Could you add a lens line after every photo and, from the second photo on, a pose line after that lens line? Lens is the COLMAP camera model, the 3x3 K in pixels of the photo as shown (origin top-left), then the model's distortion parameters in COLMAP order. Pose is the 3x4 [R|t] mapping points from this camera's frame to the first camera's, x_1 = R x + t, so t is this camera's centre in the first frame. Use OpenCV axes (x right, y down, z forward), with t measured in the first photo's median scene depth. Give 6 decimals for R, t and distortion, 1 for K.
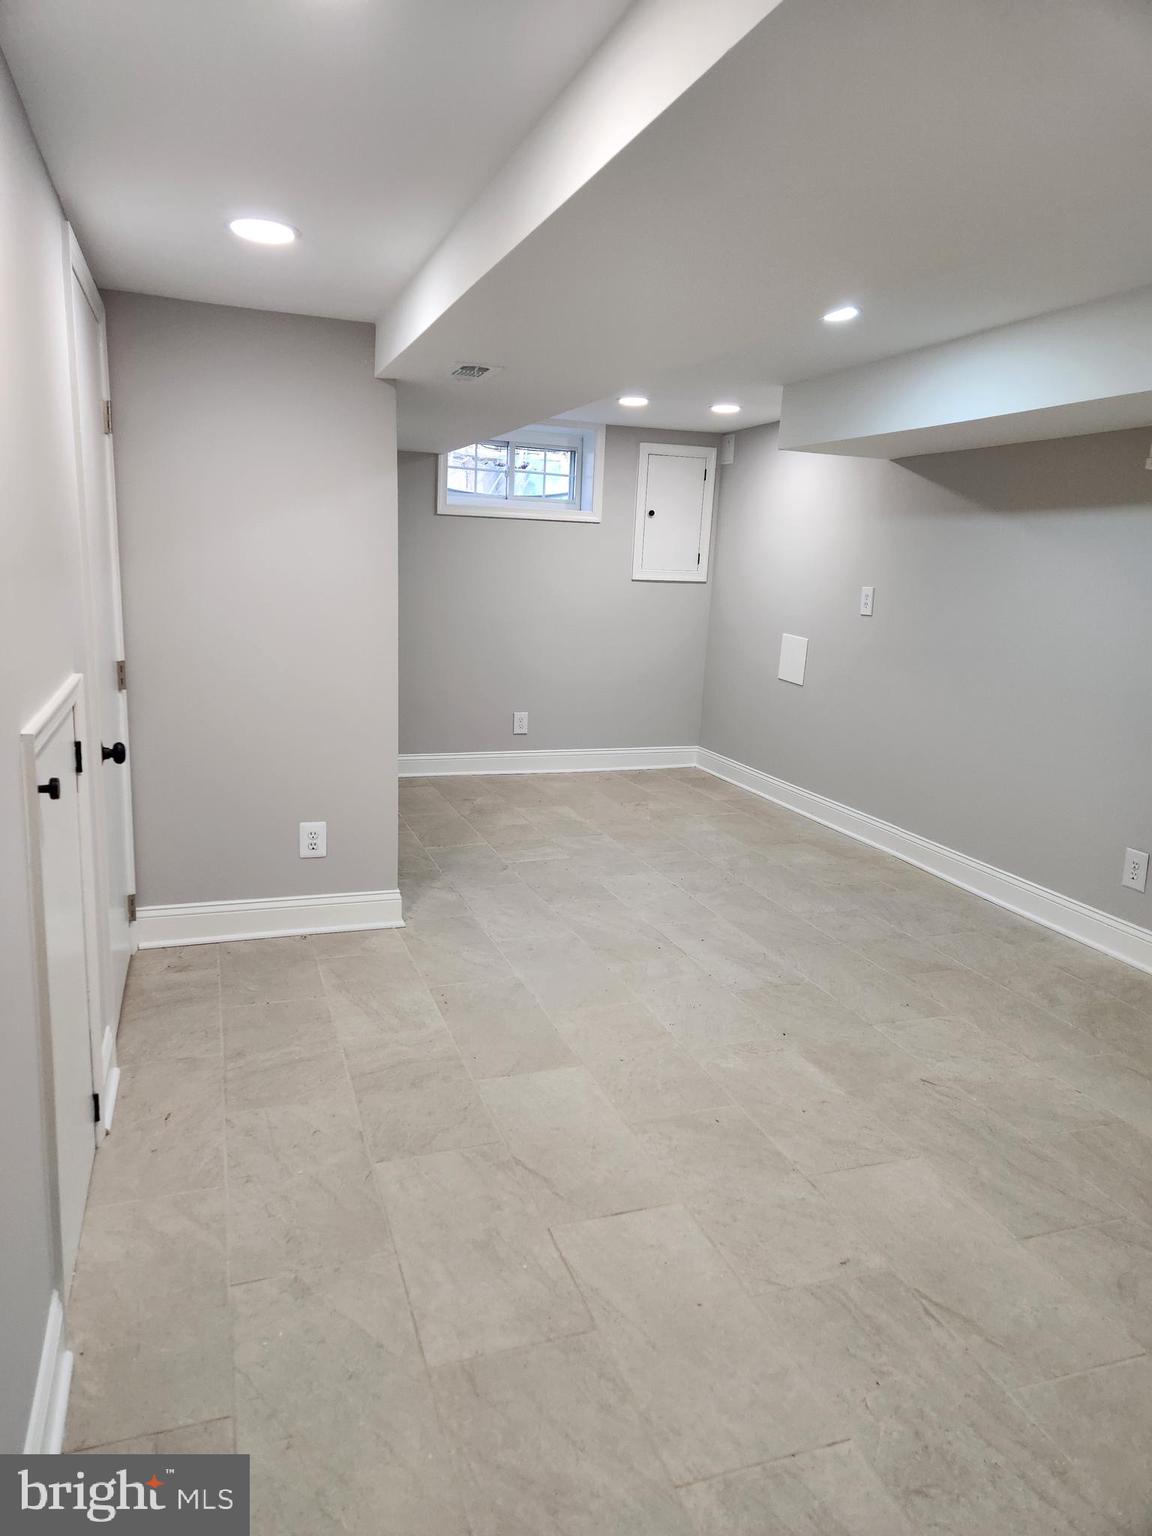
lens RADIAL K [[1021.5, 0, 568.6], [0, 1021.5, 763.2], [0, 0, 1]] dist [0.075307, -0.063075]
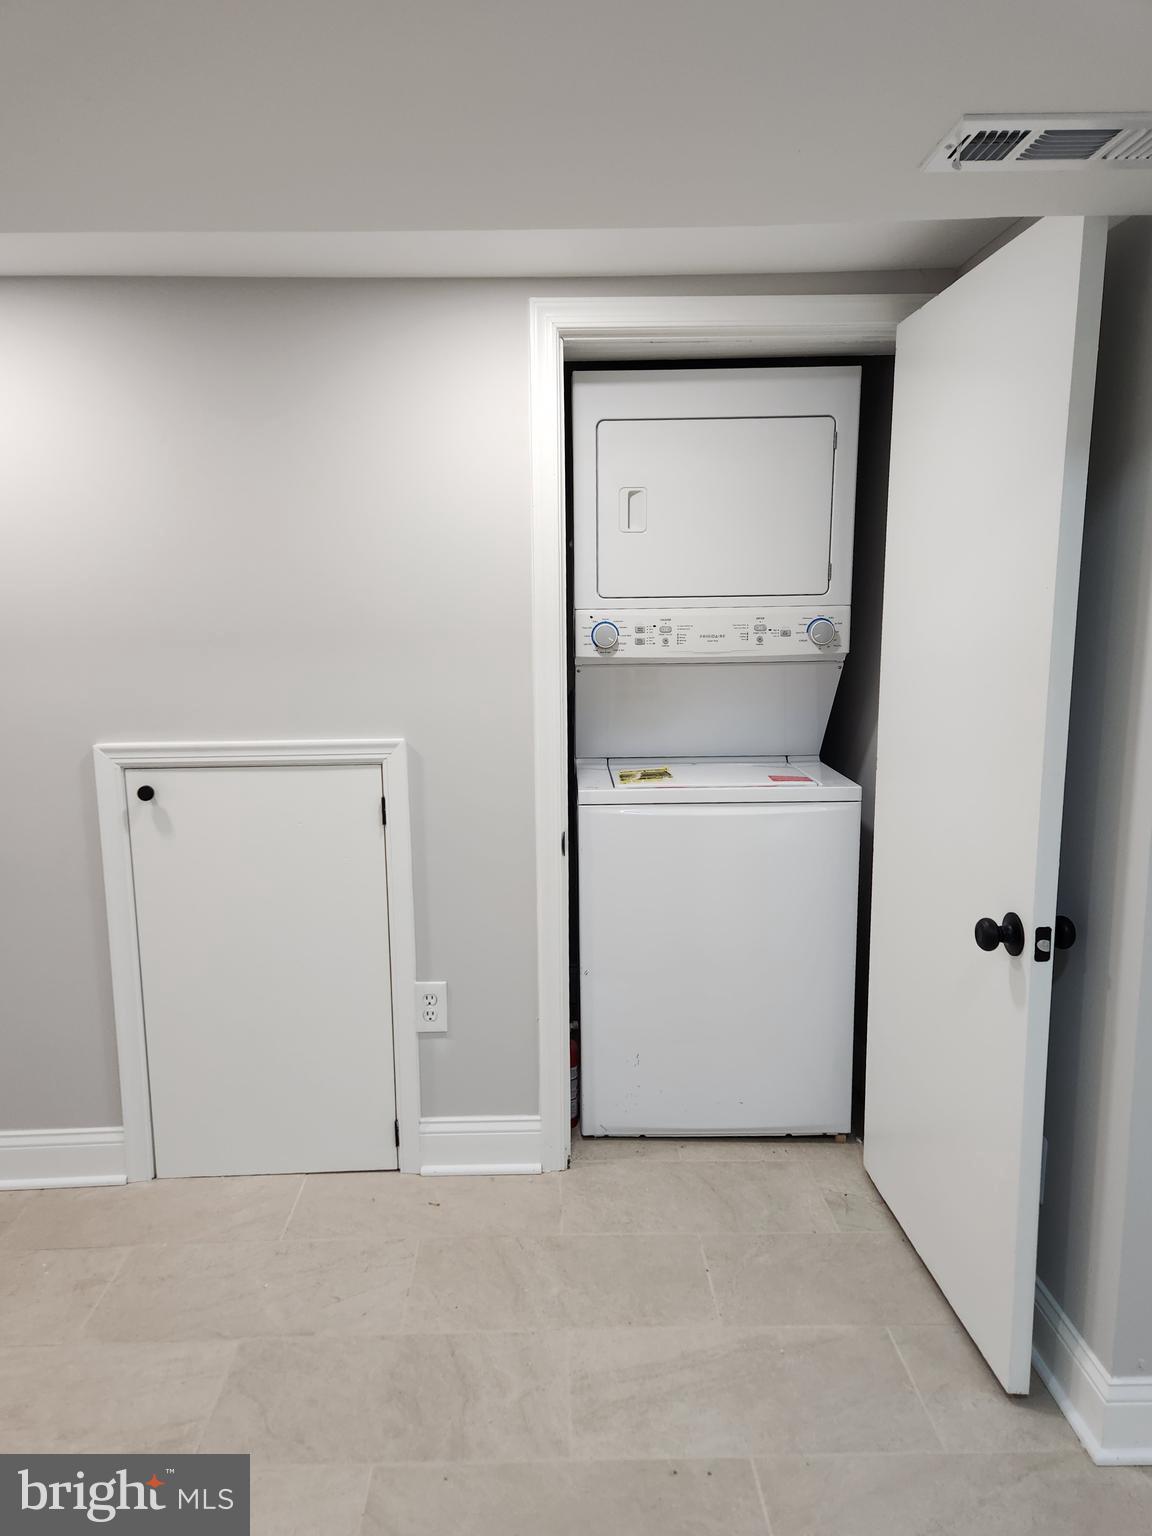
lens RADIAL K [[1021.5, 0, 568.6], [0, 1021.5, 763.2], [0, 0, 1]] dist [0.075307, -0.063075]
pose [[-0.276407, 0.122255, -0.953233, 0.400048], [-0.198916, 0.963119, 0.181202, -0.231411], [0.940229, 0.239699, -0.241894, 1.059375]]
